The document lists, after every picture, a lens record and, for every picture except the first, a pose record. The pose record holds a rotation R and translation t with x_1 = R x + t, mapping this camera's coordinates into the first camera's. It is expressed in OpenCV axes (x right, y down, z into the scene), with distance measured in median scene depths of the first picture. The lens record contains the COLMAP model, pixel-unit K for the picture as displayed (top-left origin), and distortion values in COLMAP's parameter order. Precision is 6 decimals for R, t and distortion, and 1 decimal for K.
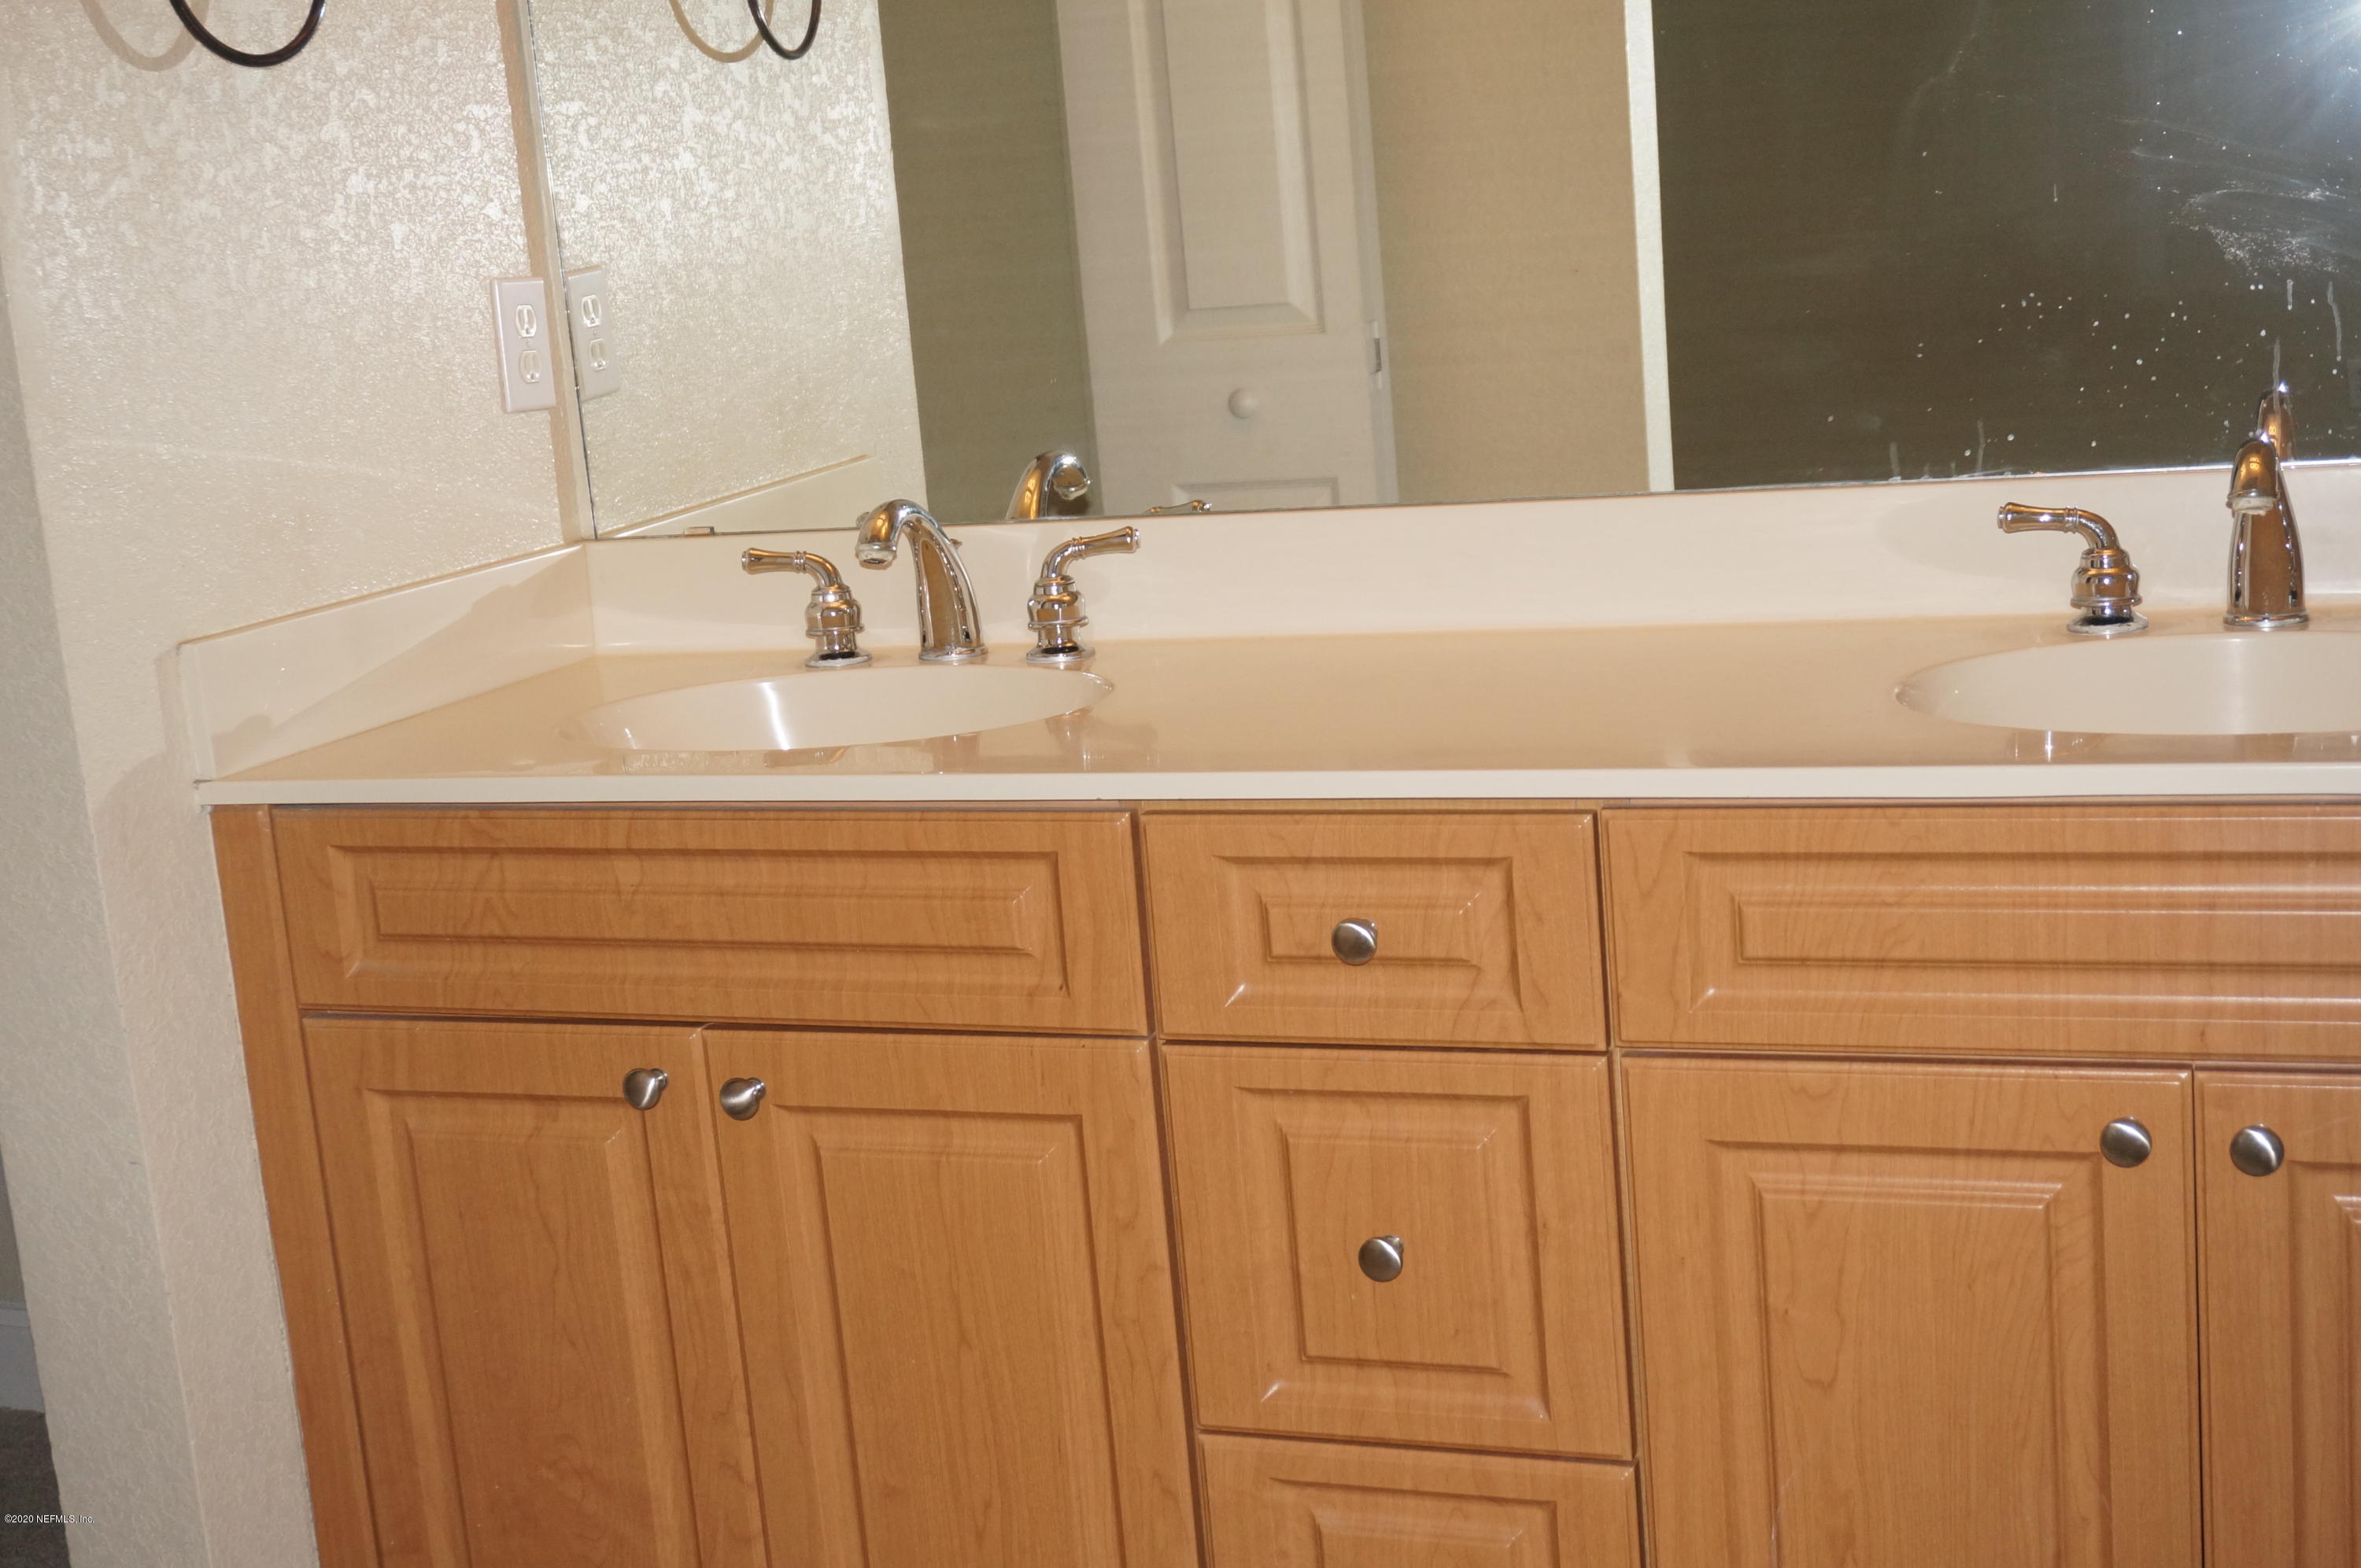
lens RADIAL K [[3110.2, 0, 1180.5], [0, 3110.2, 784.0], [0, 0, 1]] dist [0.002280, 0.001918]
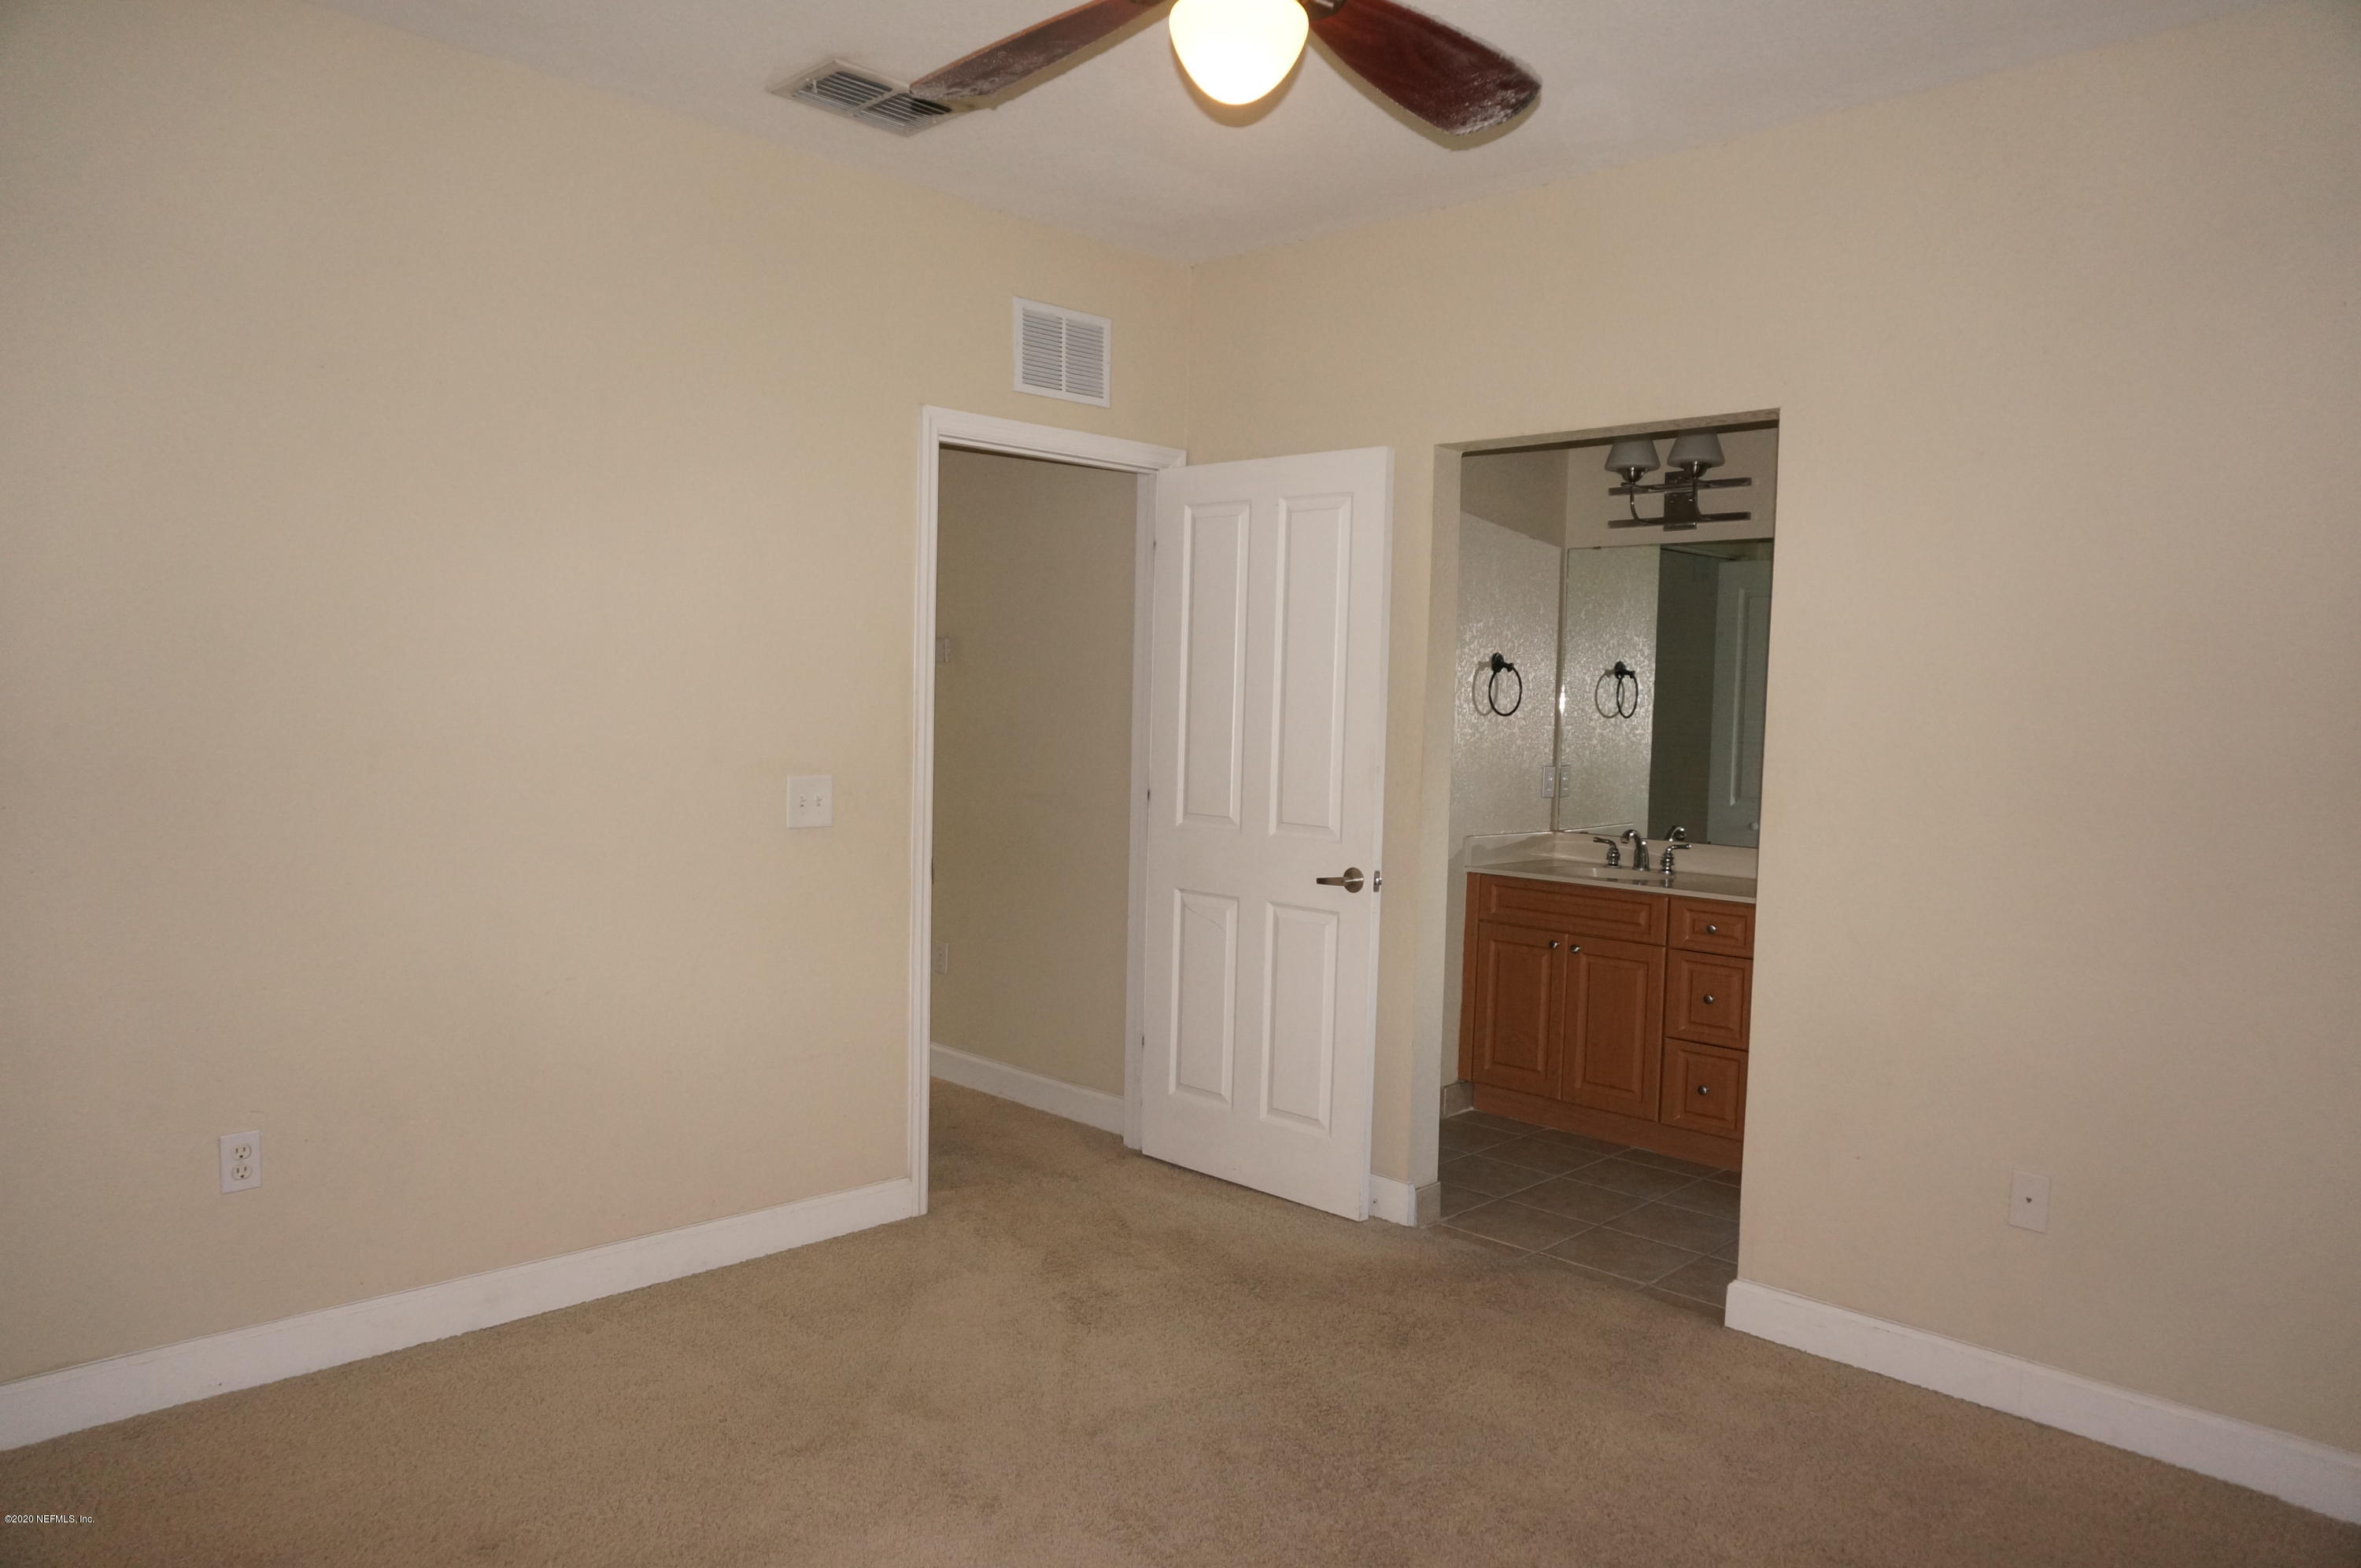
lens RADIAL K [[1579.2, 0, 1174.9], [0, 1579.2, 785.3], [0, 0, 1]] dist [-0.037401, 0.034679]
pose [[0.909513, 0.129939, -0.394843, 0.205608], [-0.182027, 0.978469, -0.097290, 0.194808], [0.373700, 0.160359, 0.913583, -1.363732]]
